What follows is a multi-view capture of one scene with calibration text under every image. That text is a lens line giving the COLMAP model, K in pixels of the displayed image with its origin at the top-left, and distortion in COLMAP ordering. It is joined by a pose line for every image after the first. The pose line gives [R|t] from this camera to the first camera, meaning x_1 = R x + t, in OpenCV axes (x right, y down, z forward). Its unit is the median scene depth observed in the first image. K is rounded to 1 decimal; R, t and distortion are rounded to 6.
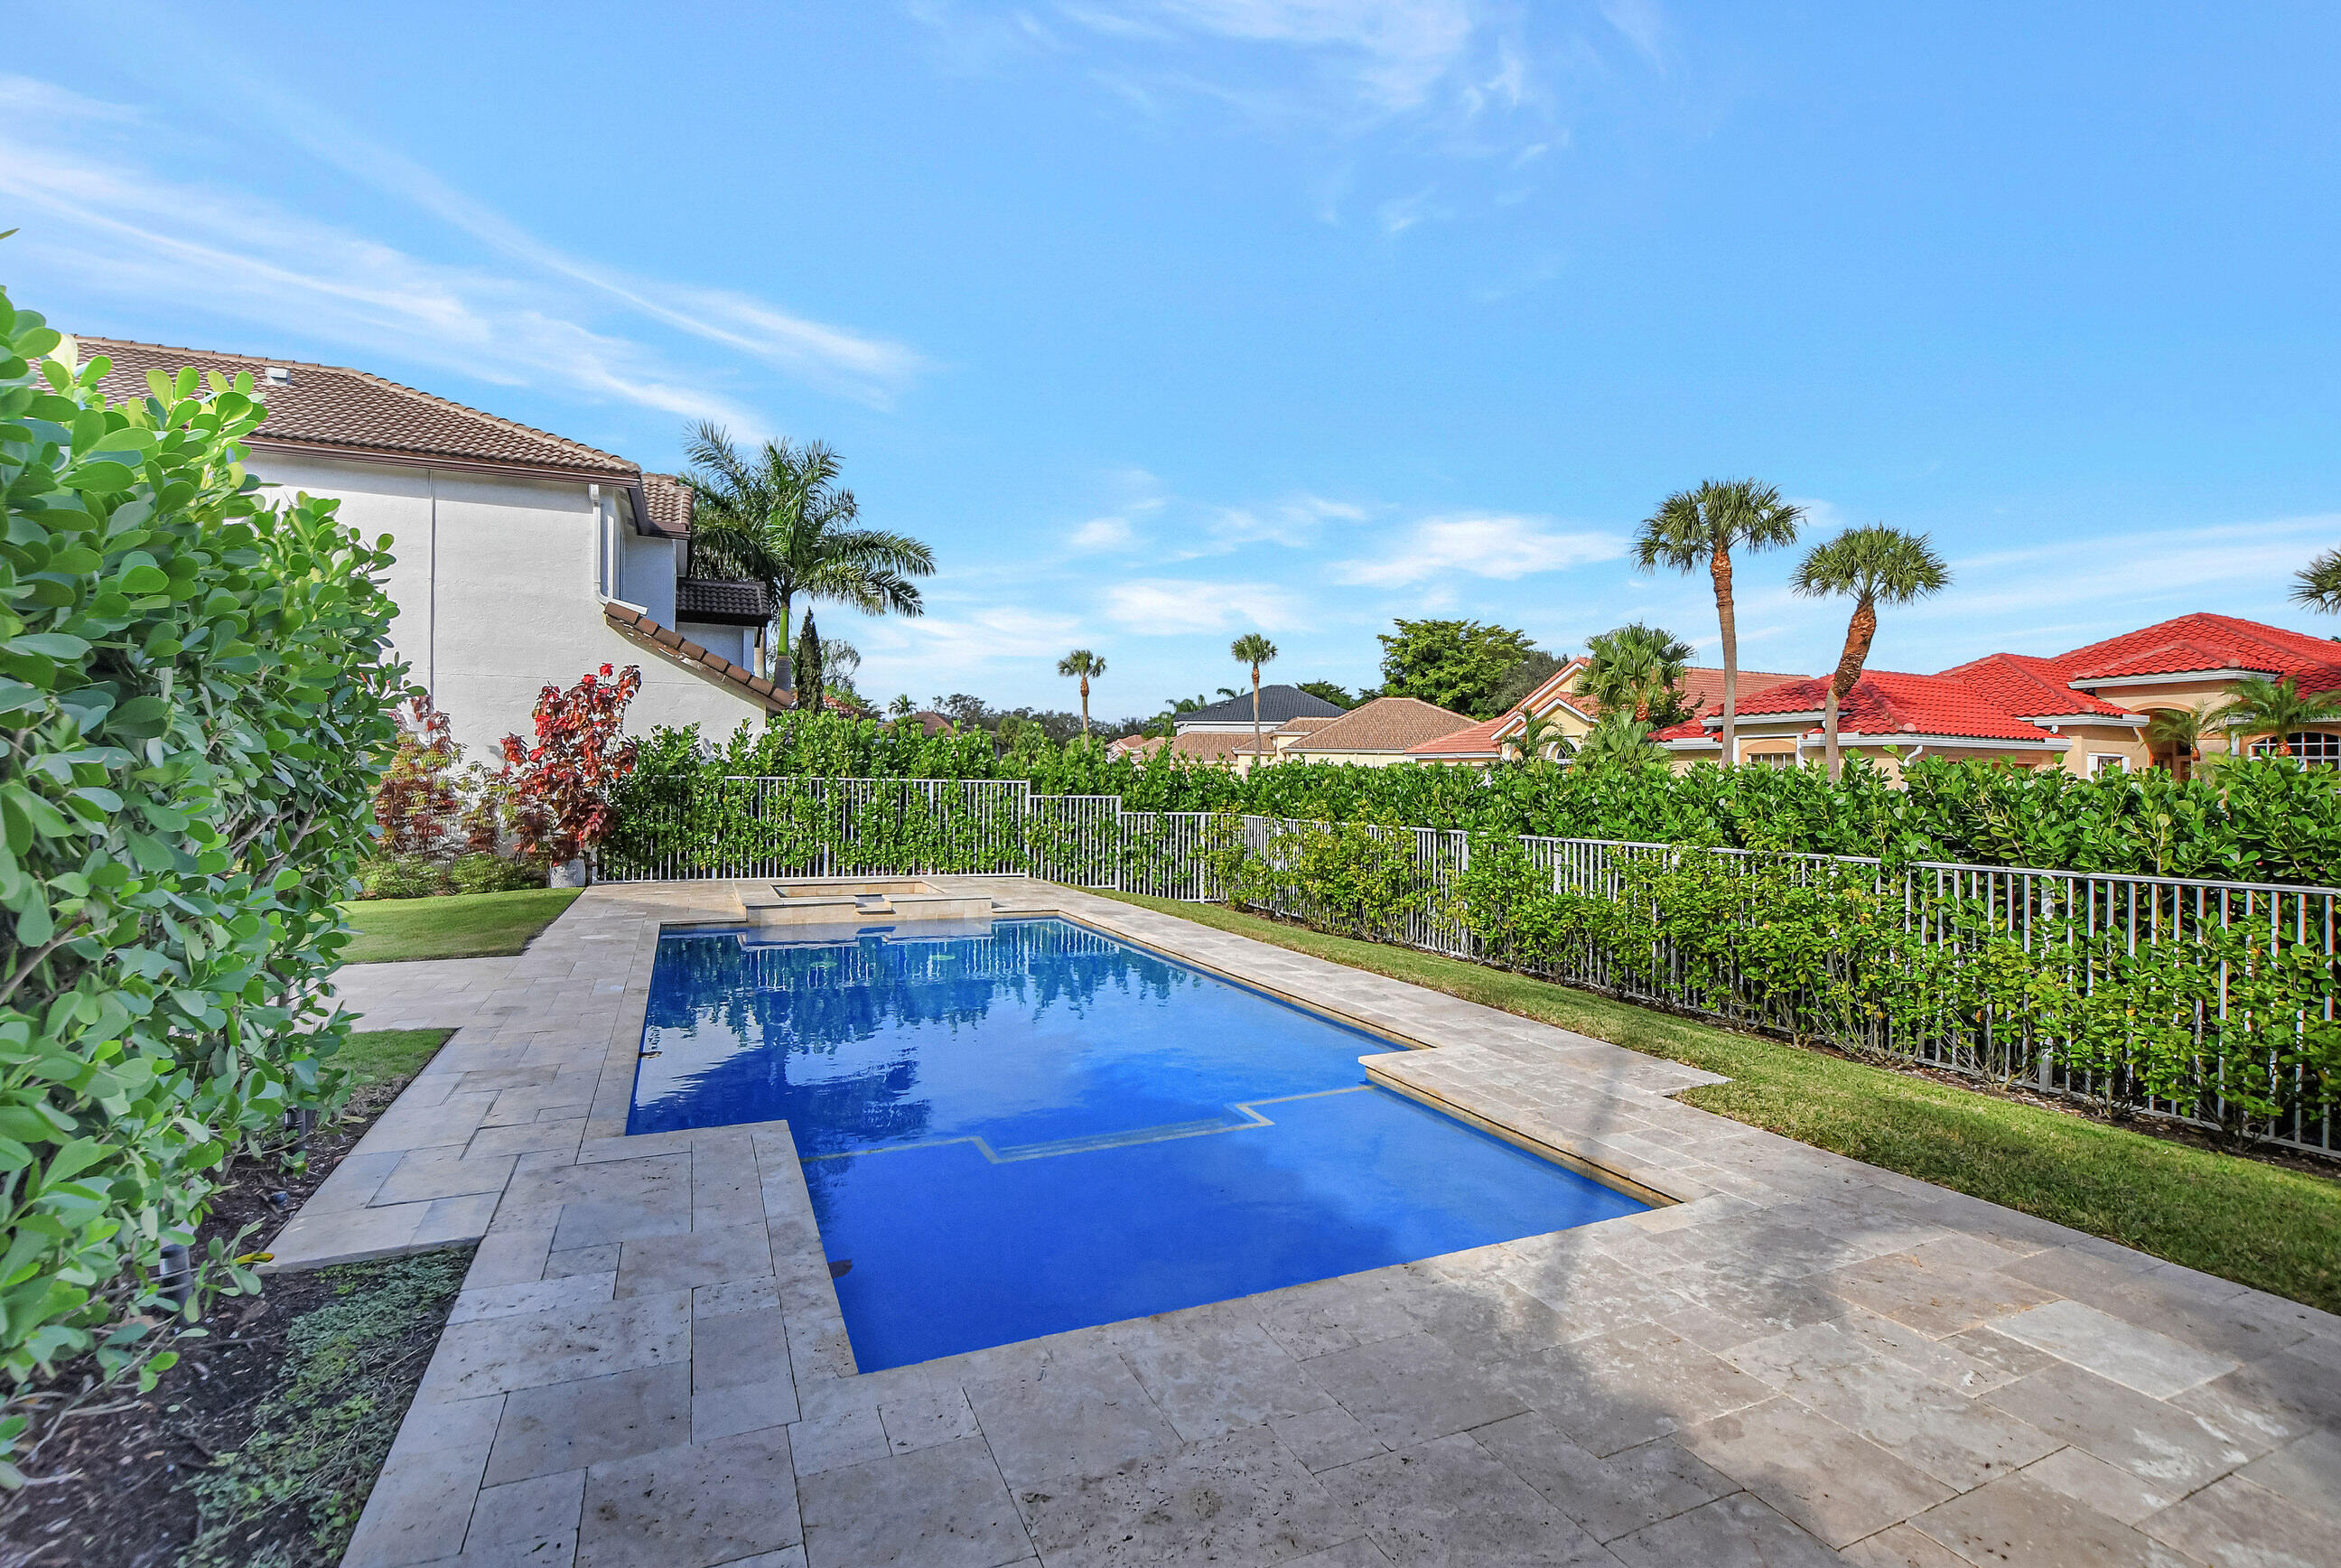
lens RADIAL K [[1079.8, 0, 1172.4], [0, 1079.8, 765.4], [0, 0, 1]] dist [-0.019541, 0.000182]
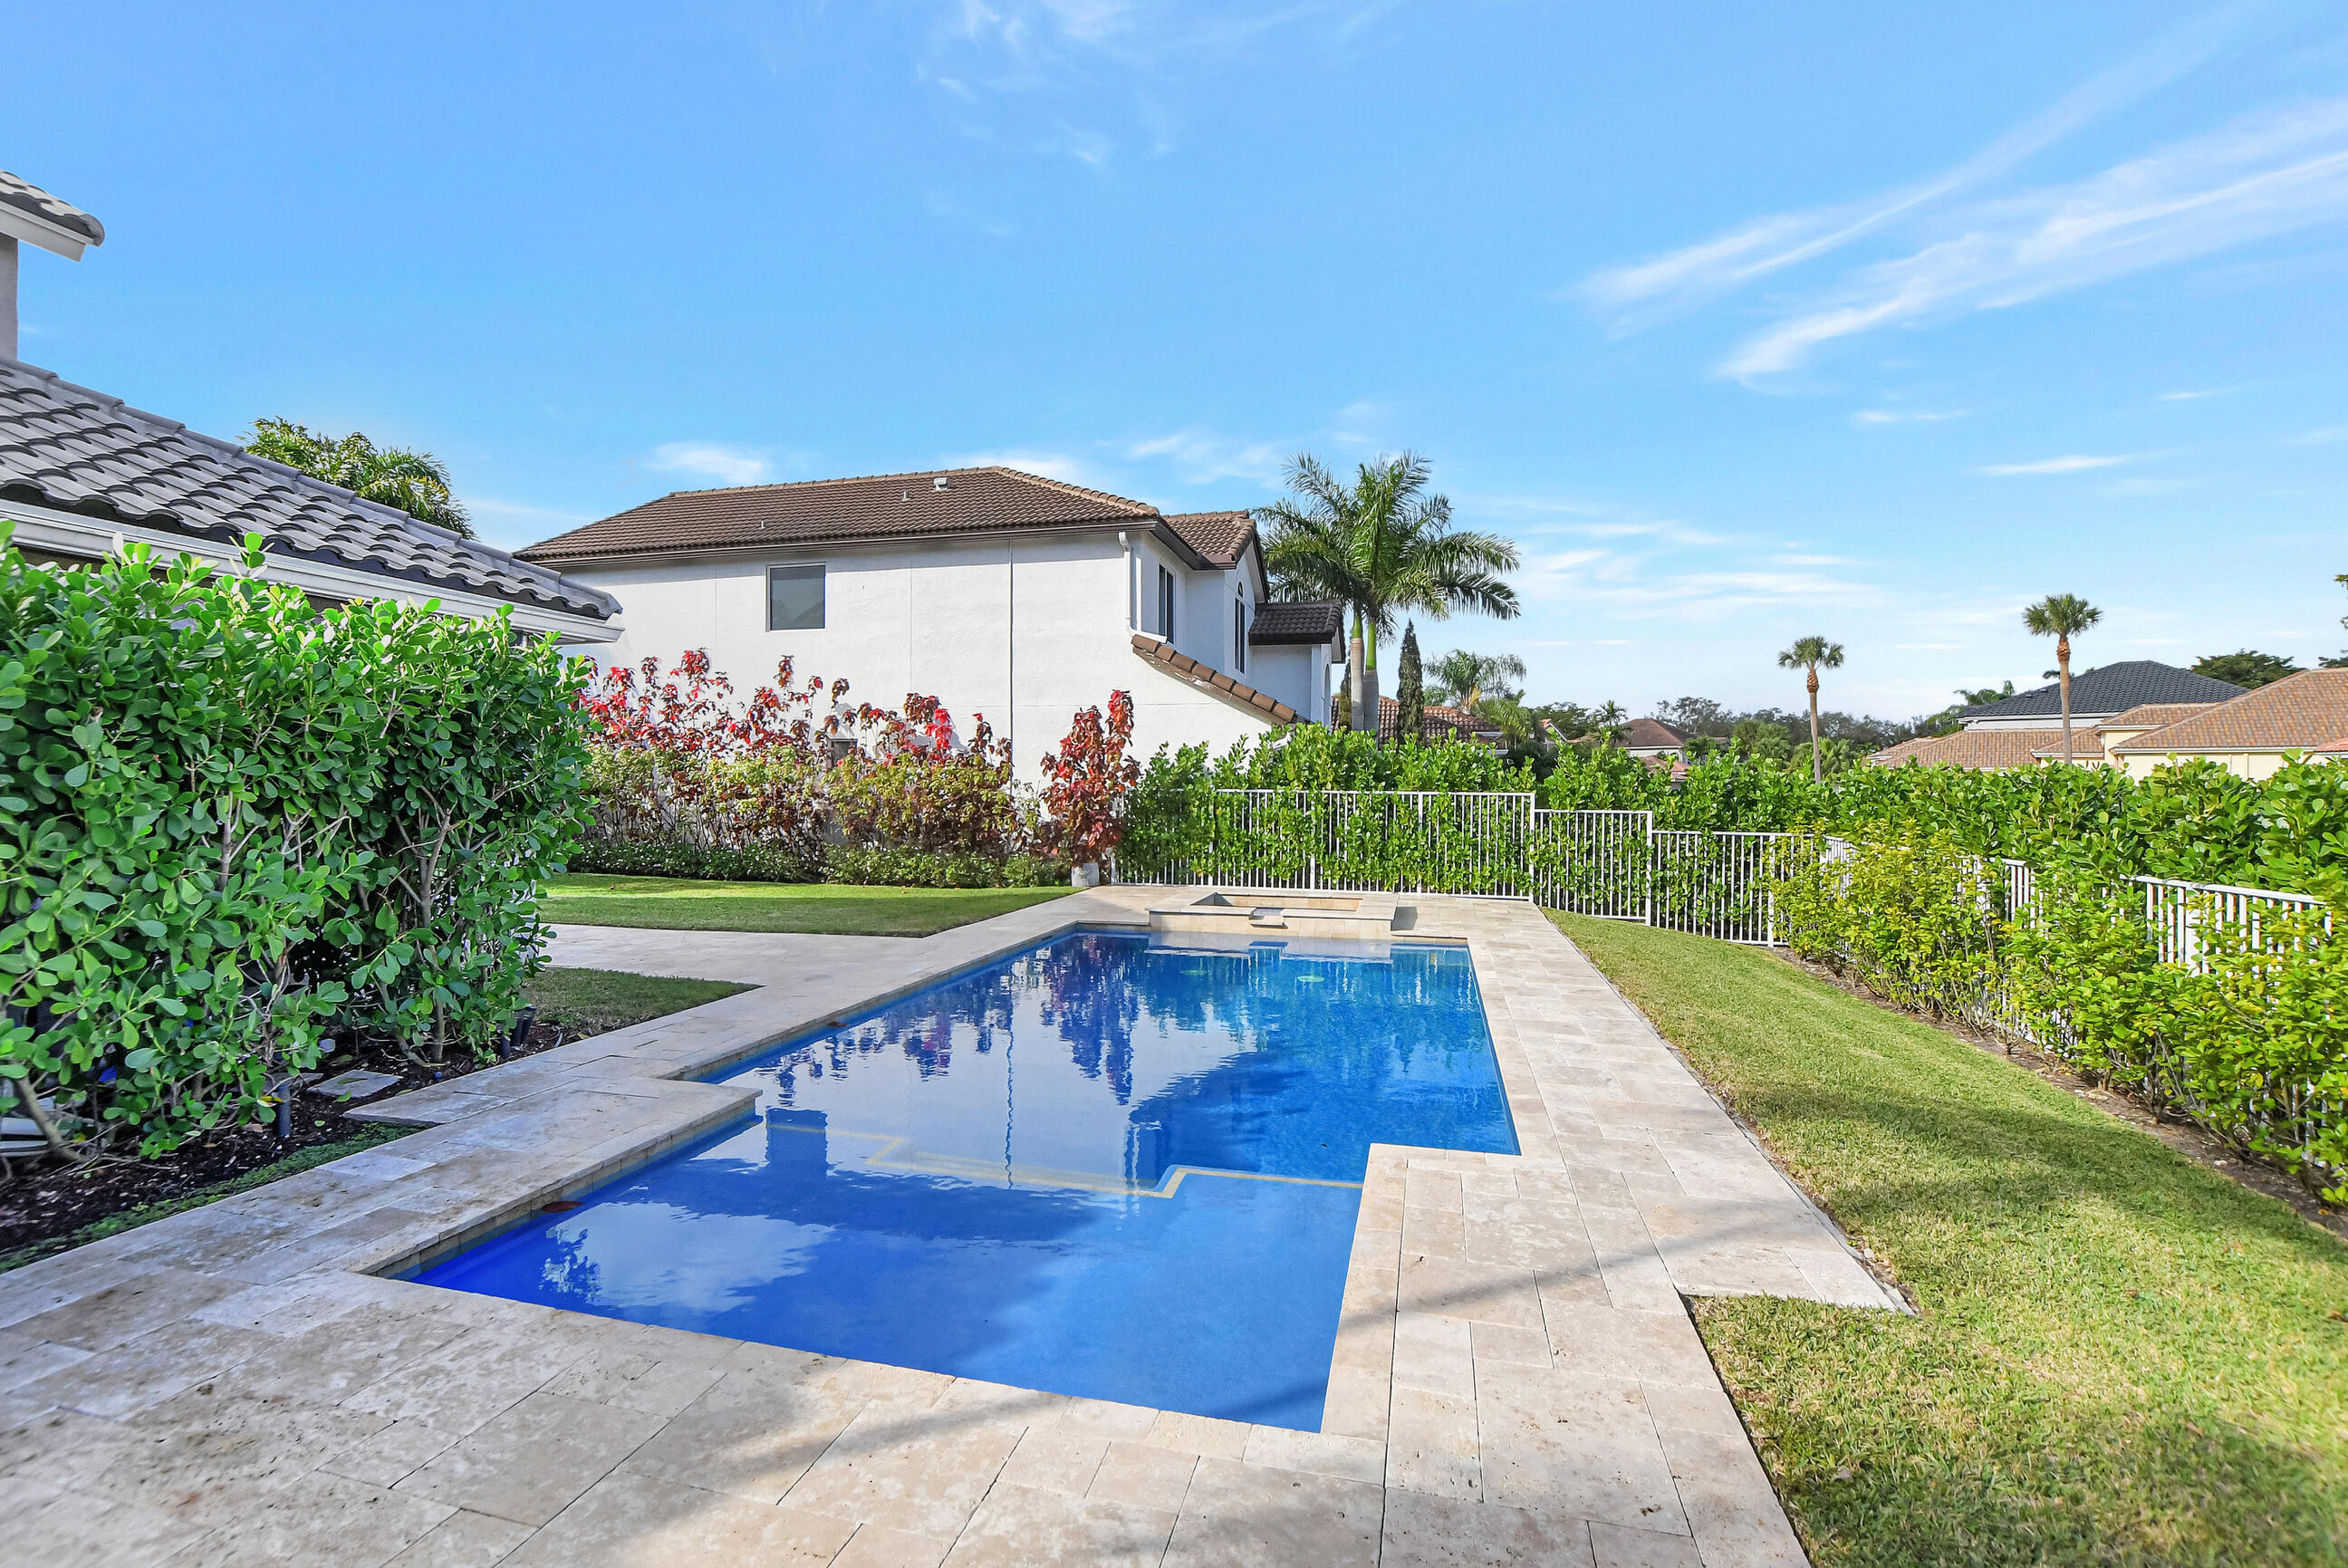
lens RADIAL K [[1111.4, 0, 1174.0], [0, 1111.4, 784.0], [0, 0, 1]] dist [-0.028953, -0.000093]
pose [[0.779481, -0.007167, -0.626385, 0.221994], [0.009962, 0.999950, 0.000954, 0.003229], [0.626347, -0.006984, 0.779513, 0.113285]]
